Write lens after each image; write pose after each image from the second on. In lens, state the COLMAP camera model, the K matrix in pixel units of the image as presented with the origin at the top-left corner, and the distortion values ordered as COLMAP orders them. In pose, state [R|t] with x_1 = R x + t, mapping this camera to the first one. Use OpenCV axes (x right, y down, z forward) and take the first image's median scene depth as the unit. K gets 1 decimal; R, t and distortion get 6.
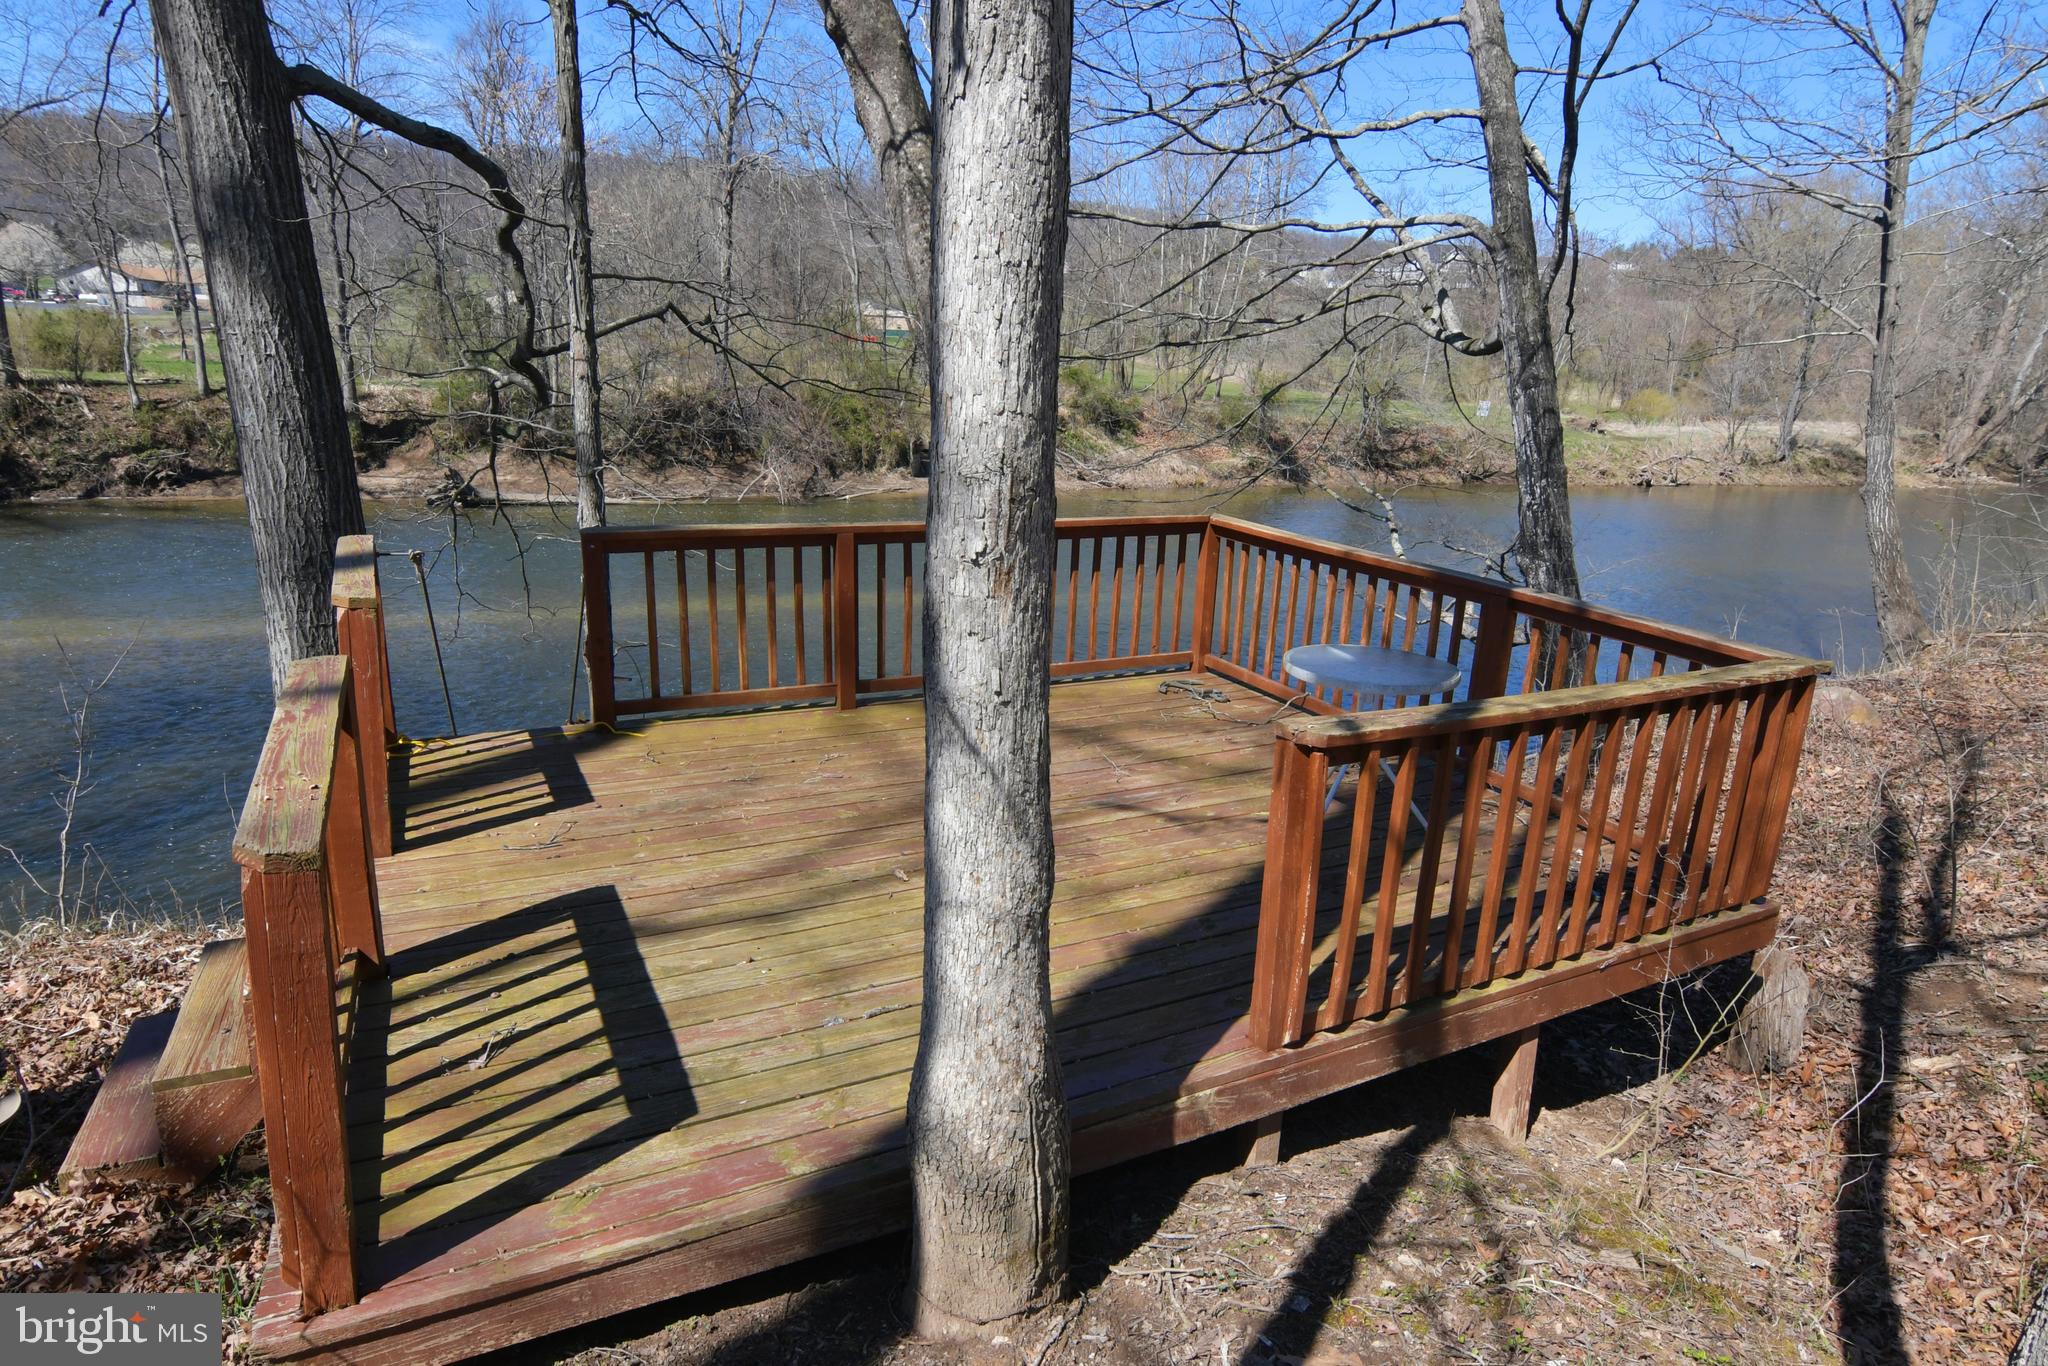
lens RADIAL K [[990.4, 0, 1024.0], [0, 990.4, 683.0], [0, 0, 1]] dist [-0.026890, 0.000167]
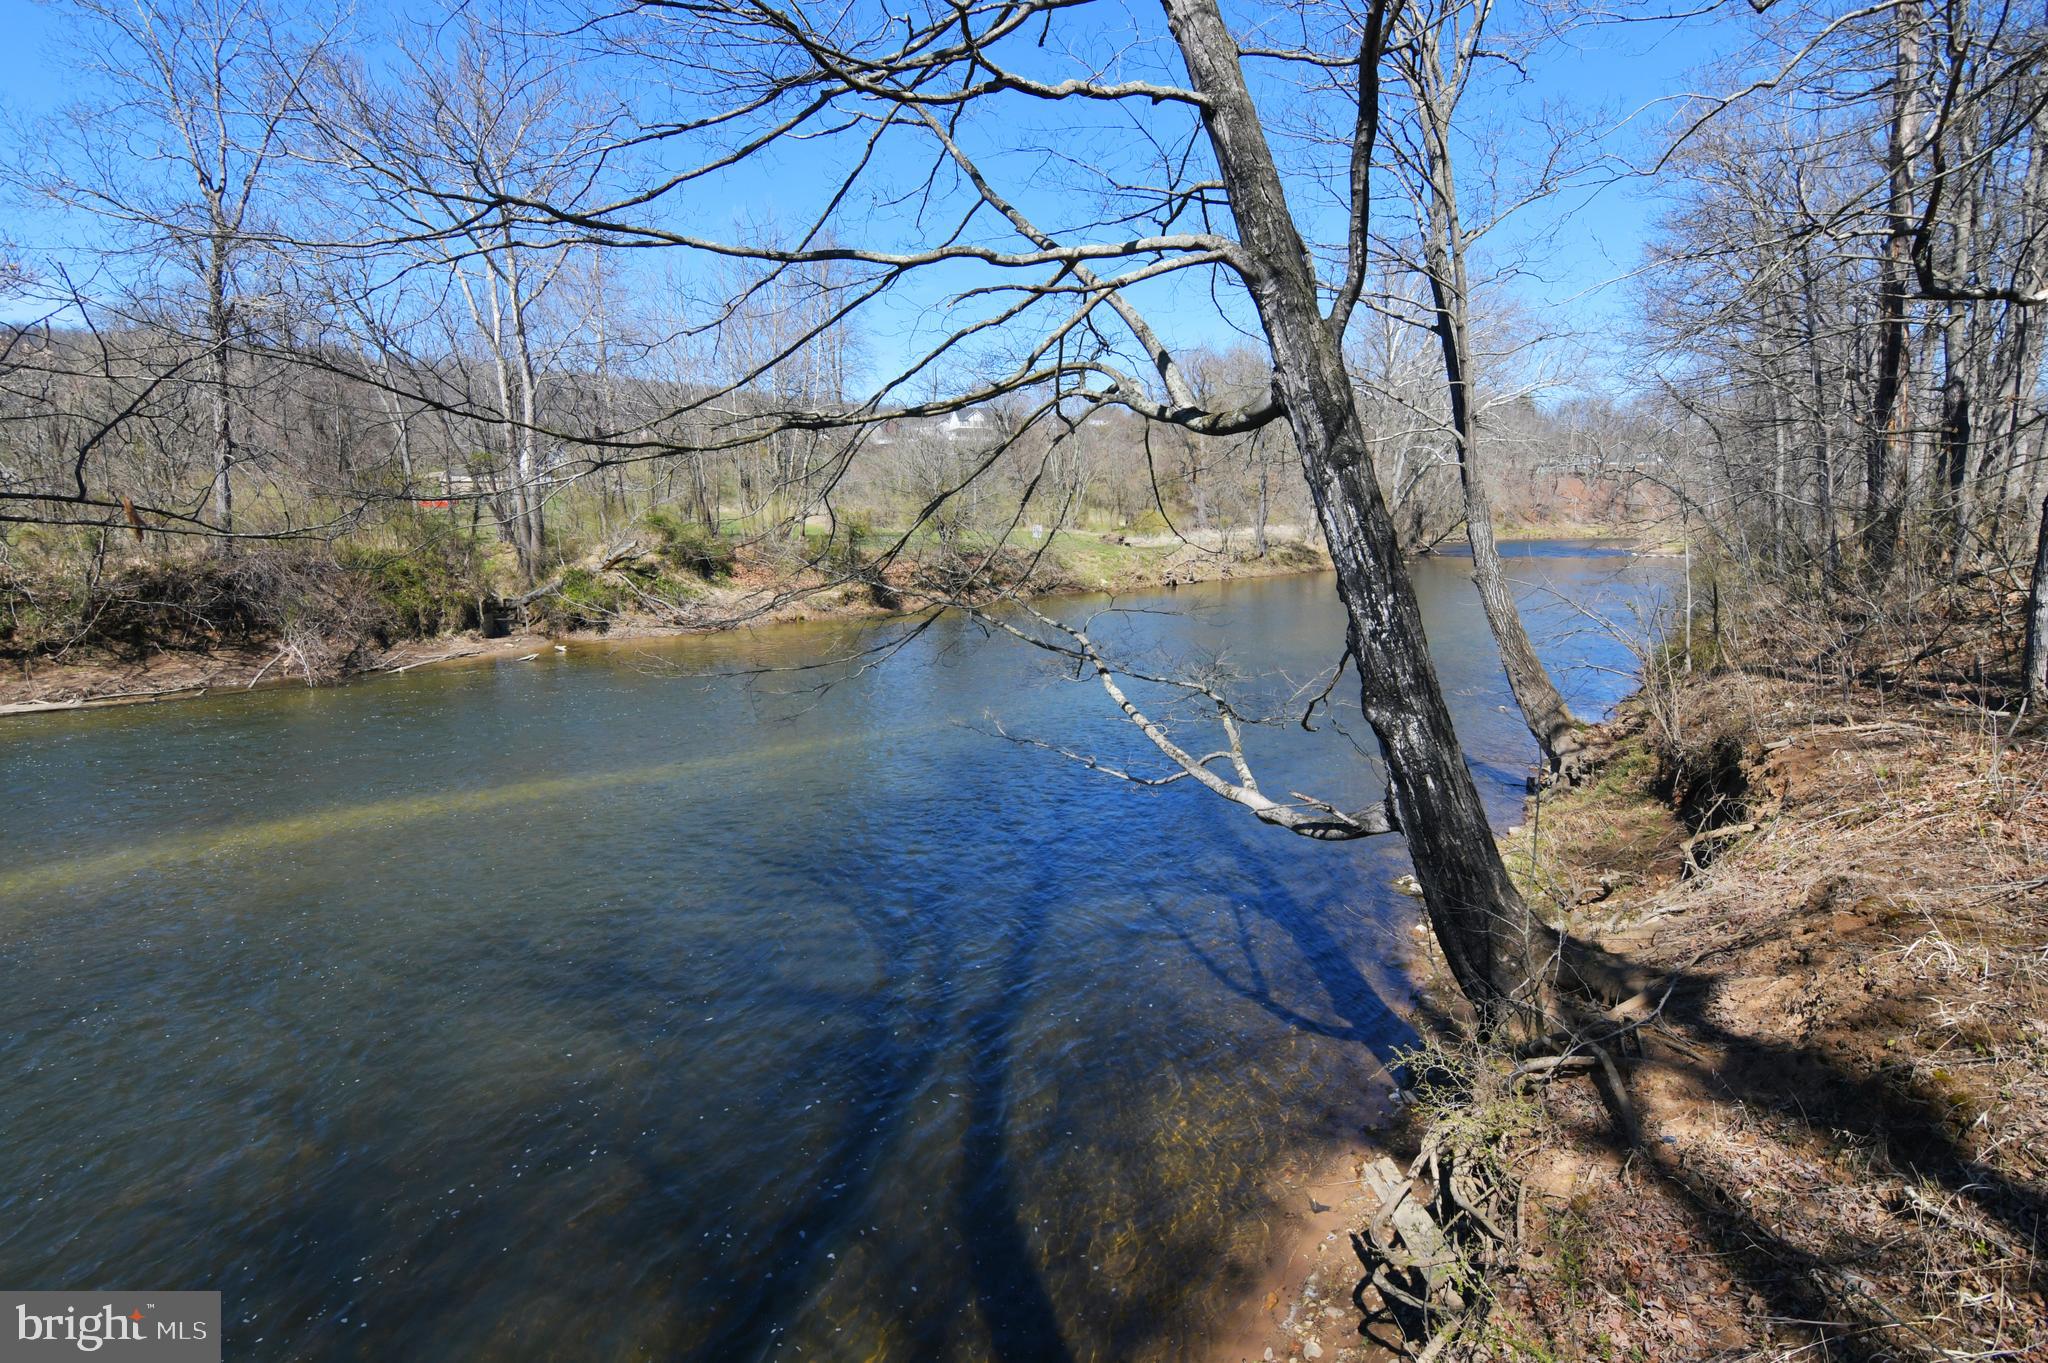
lens RADIAL K [[990.4, 0, 1024.0], [0, 990.4, 681.5], [0, 0, 1]] dist [-0.026890, 0.000167]
pose [[0.920183, -0.109625, 0.375827, 0.027522], [0.158602, 0.982074, -0.101864, -0.104088], [-0.357923, 0.153340, 0.921074, 0.410485]]
